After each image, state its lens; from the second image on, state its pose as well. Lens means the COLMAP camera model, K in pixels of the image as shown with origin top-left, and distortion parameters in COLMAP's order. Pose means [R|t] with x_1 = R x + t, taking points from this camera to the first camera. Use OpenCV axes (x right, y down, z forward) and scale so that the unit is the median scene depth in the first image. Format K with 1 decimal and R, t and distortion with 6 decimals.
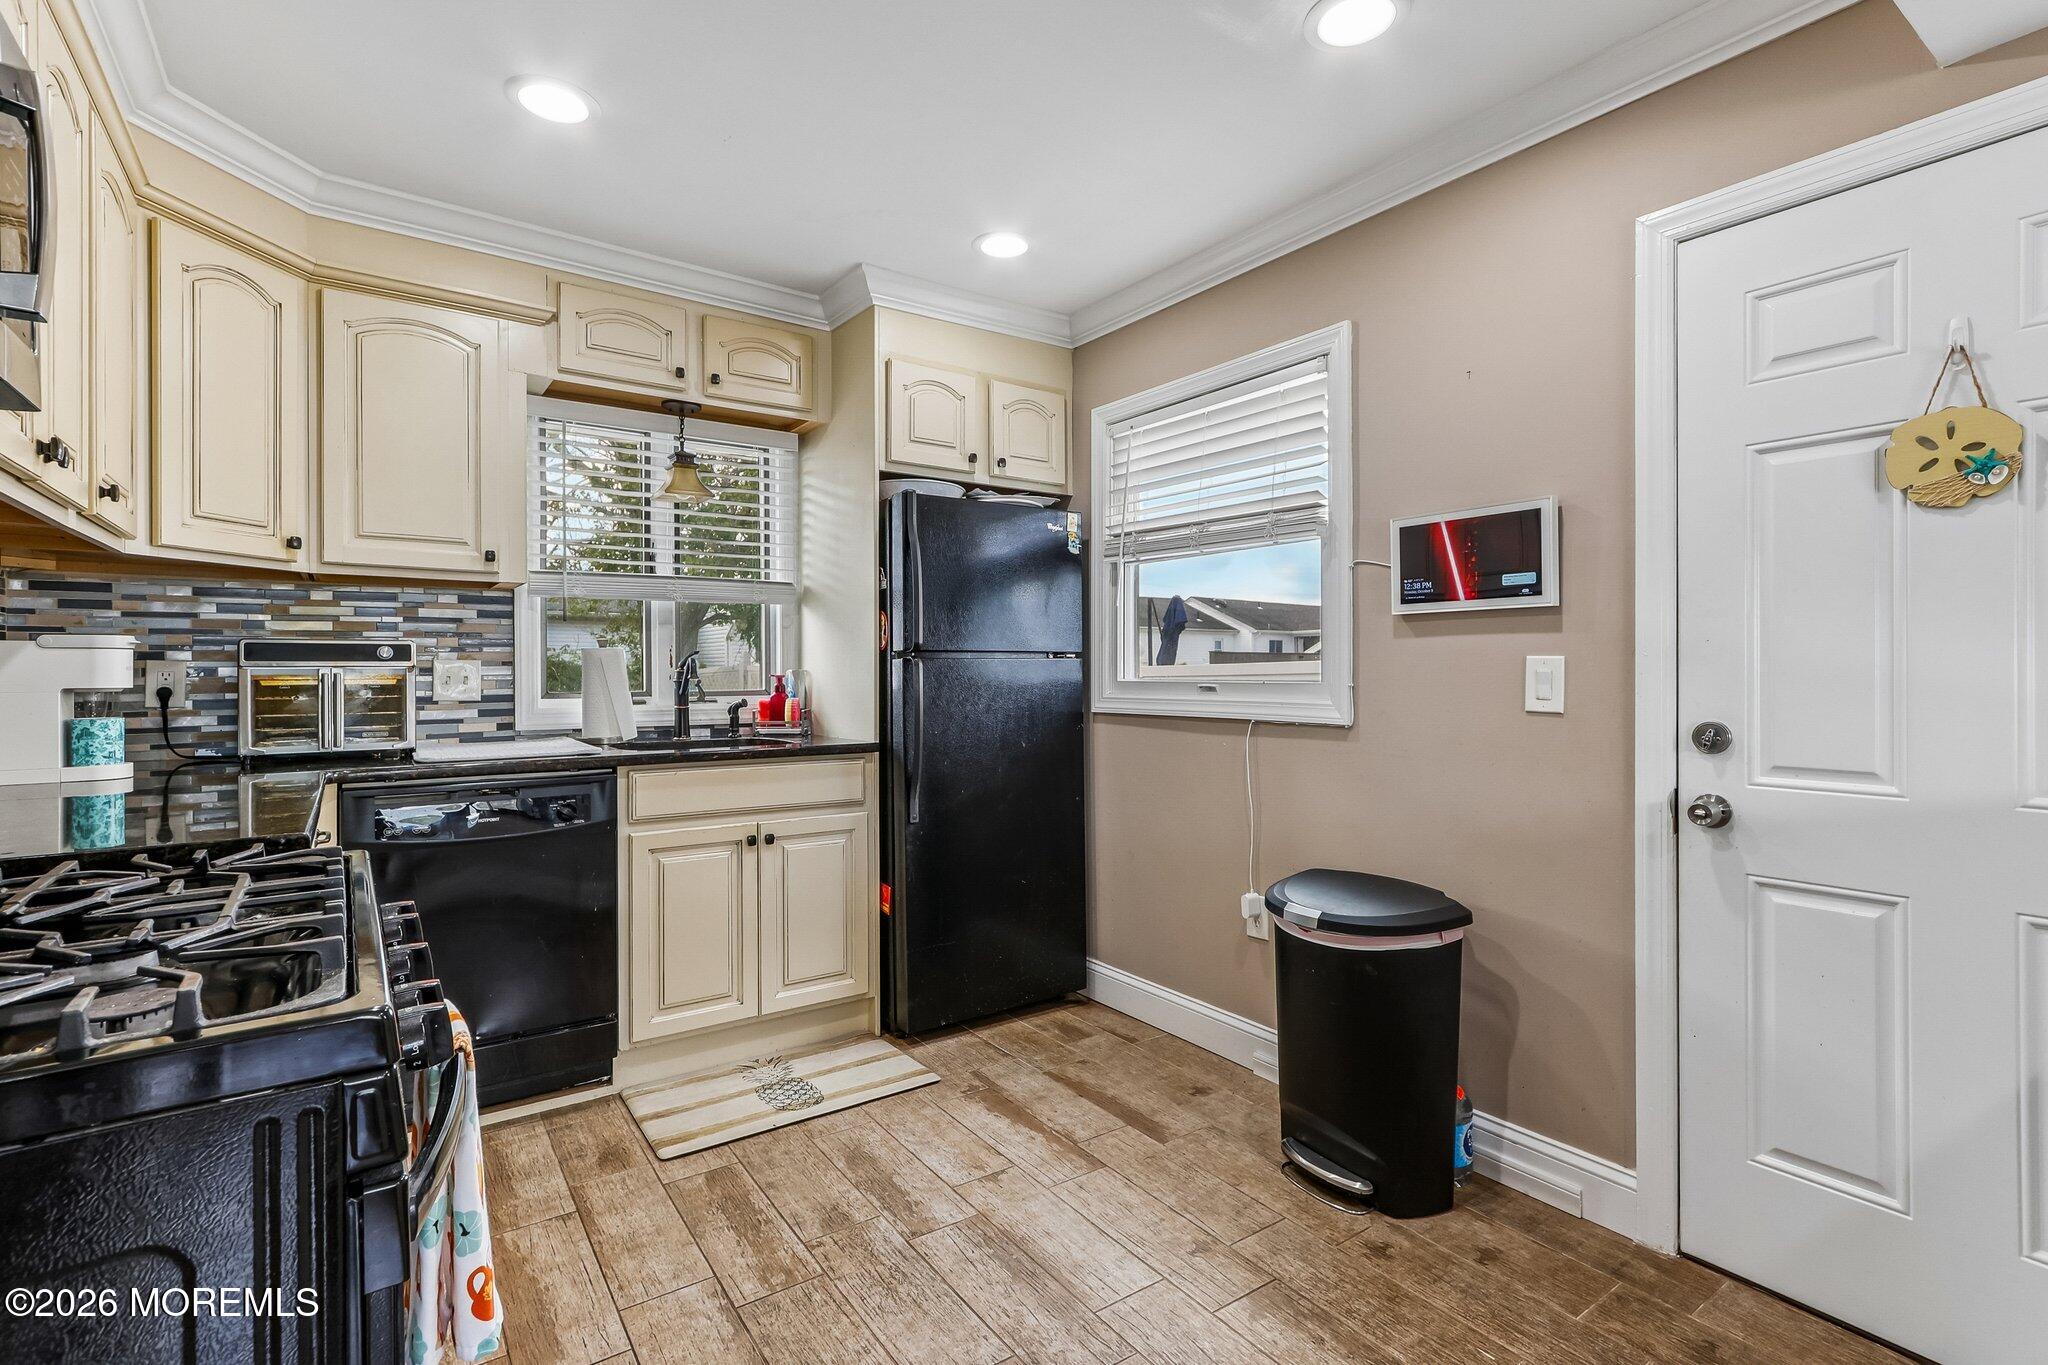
lens RADIAL K [[948.6, 0, 1000.0], [0, 948.6, 669.4], [0, 0, 1]] dist [-0.003648, 0.003891]
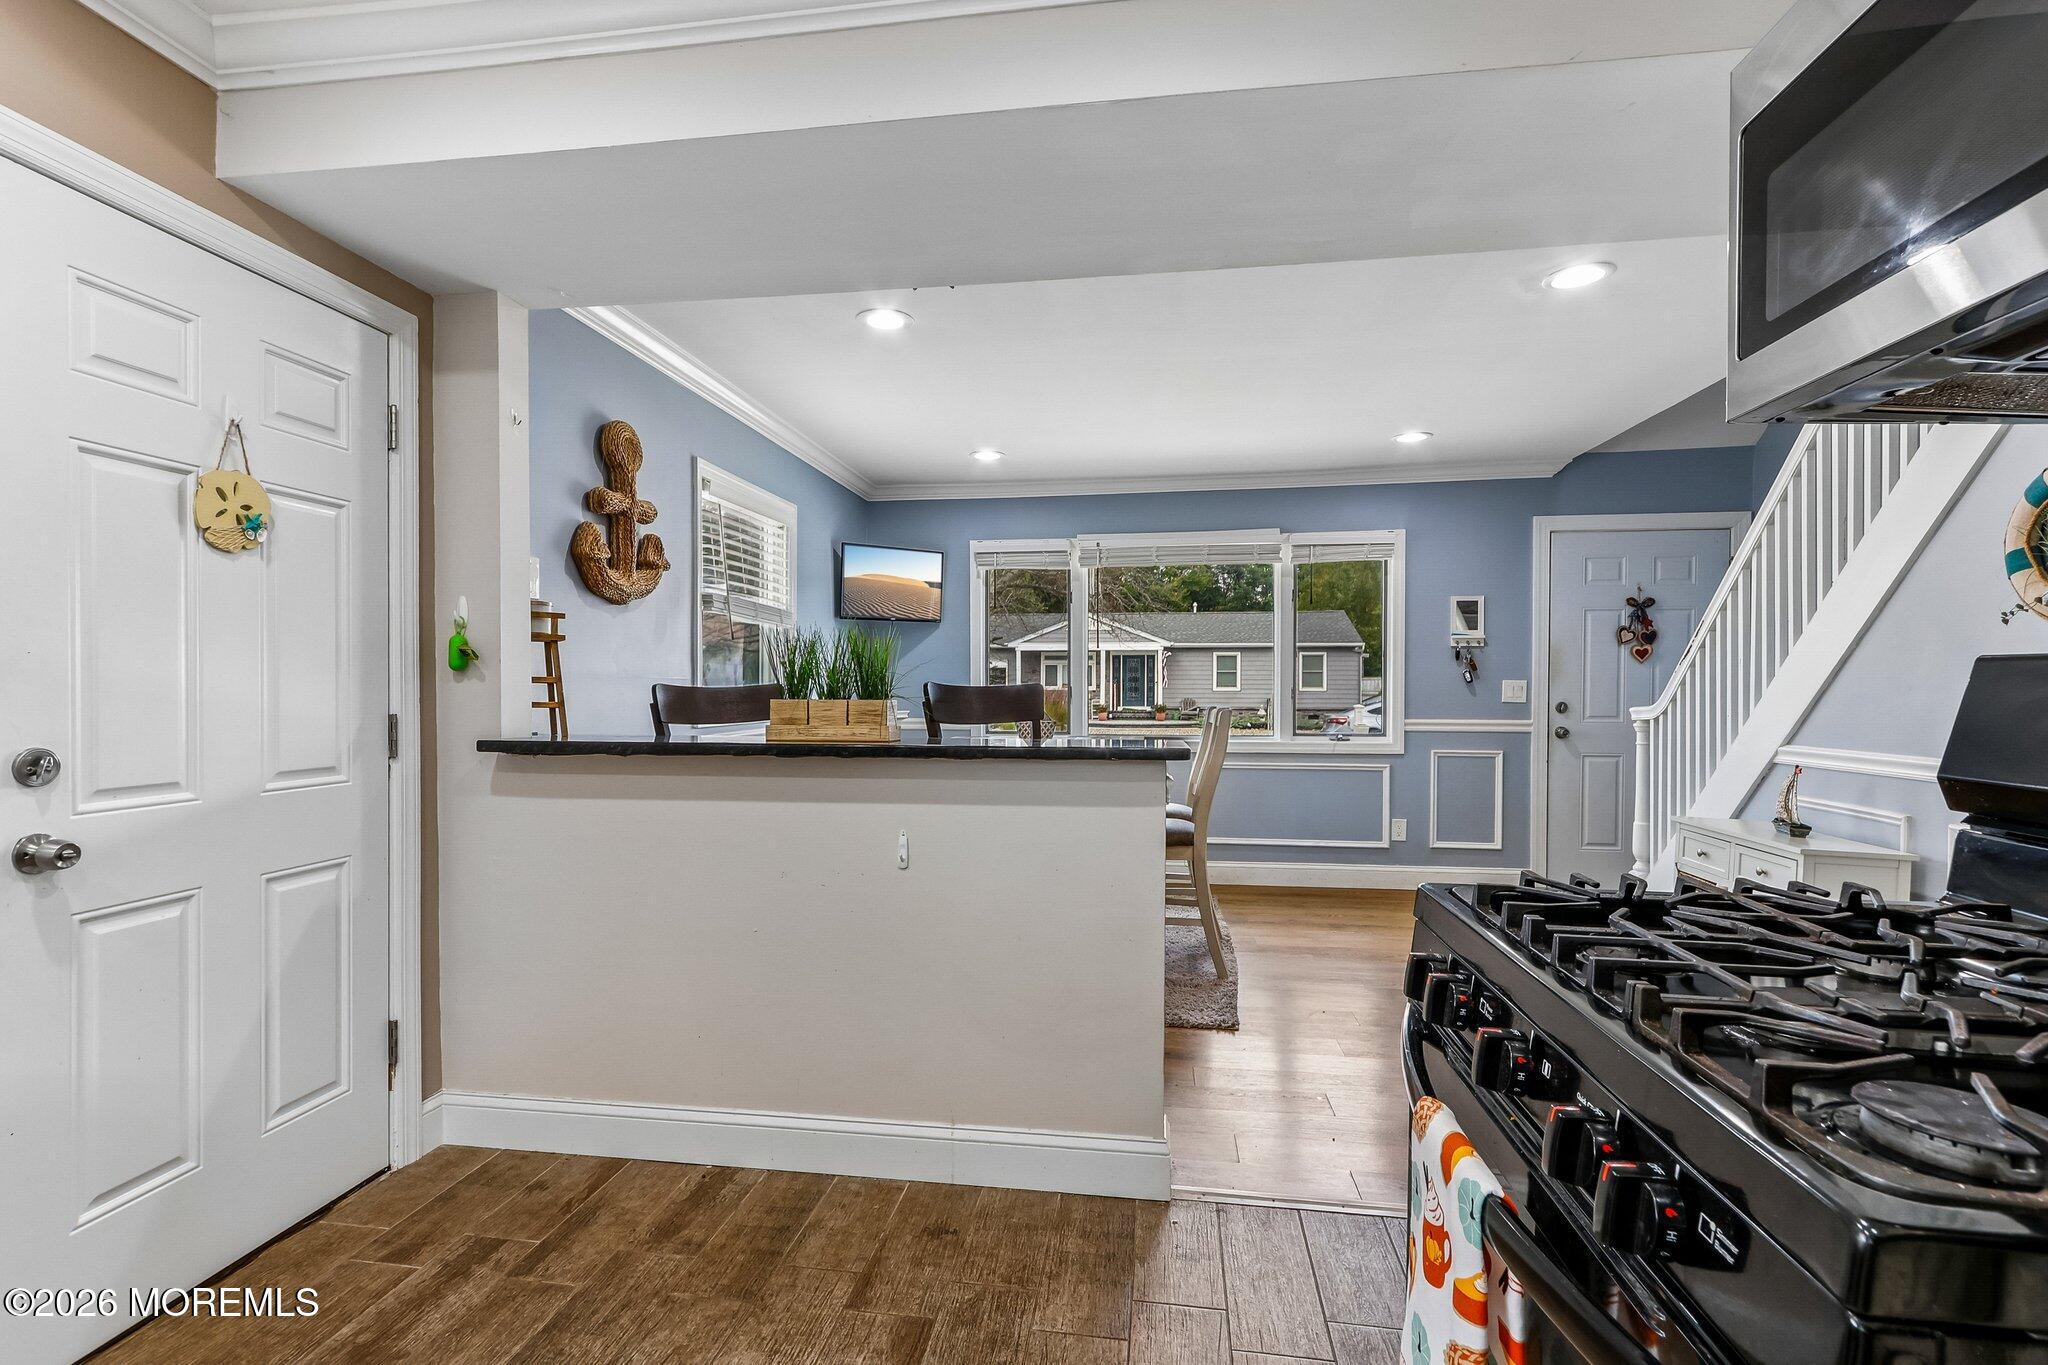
lens RADIAL K [[948.6, 0, 1010.2], [0, 948.6, 699.2], [0, 0, 1]] dist [-0.003648, 0.003891]
pose [[-0.726359, -0.010520, 0.687235, -0.305658], [-0.002205, 0.999913, 0.012977, -0.001488], [-0.687312, 0.007911, -0.726319, 0.669877]]
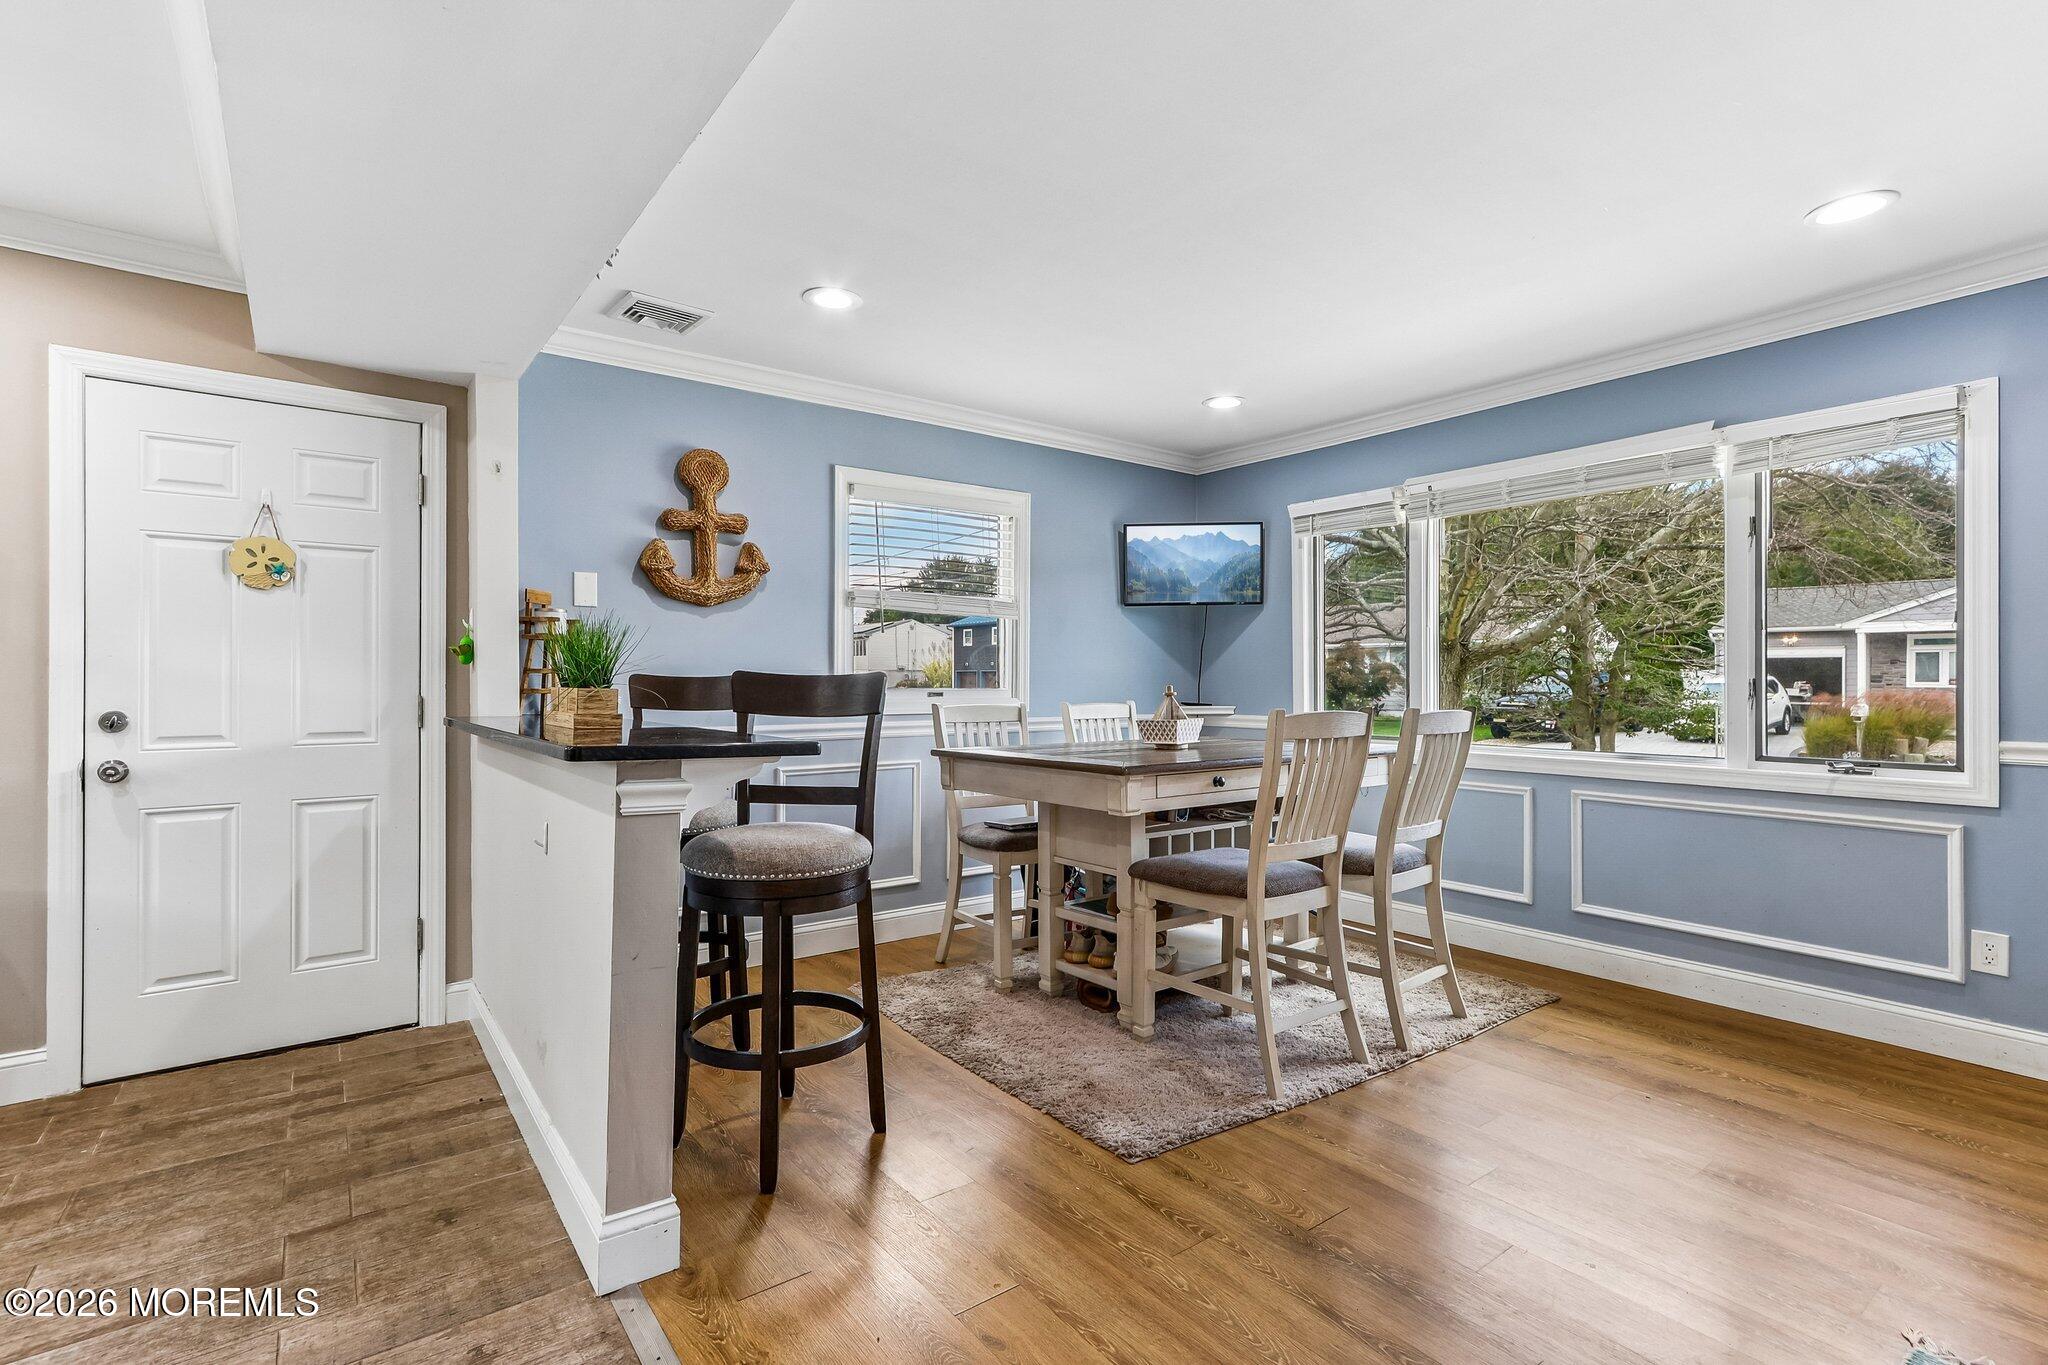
lens RADIAL K [[948.6, 0, 1024.4], [0, 948.6, 682.1], [0, 0, 1]] dist [-0.003648, 0.003891]
pose [[-0.045537, -0.001481, 0.998962, -0.521573], [-0.002971, 0.999995, 0.001347, 0.002605], [-0.998958, -0.002906, -0.045542, -0.231971]]
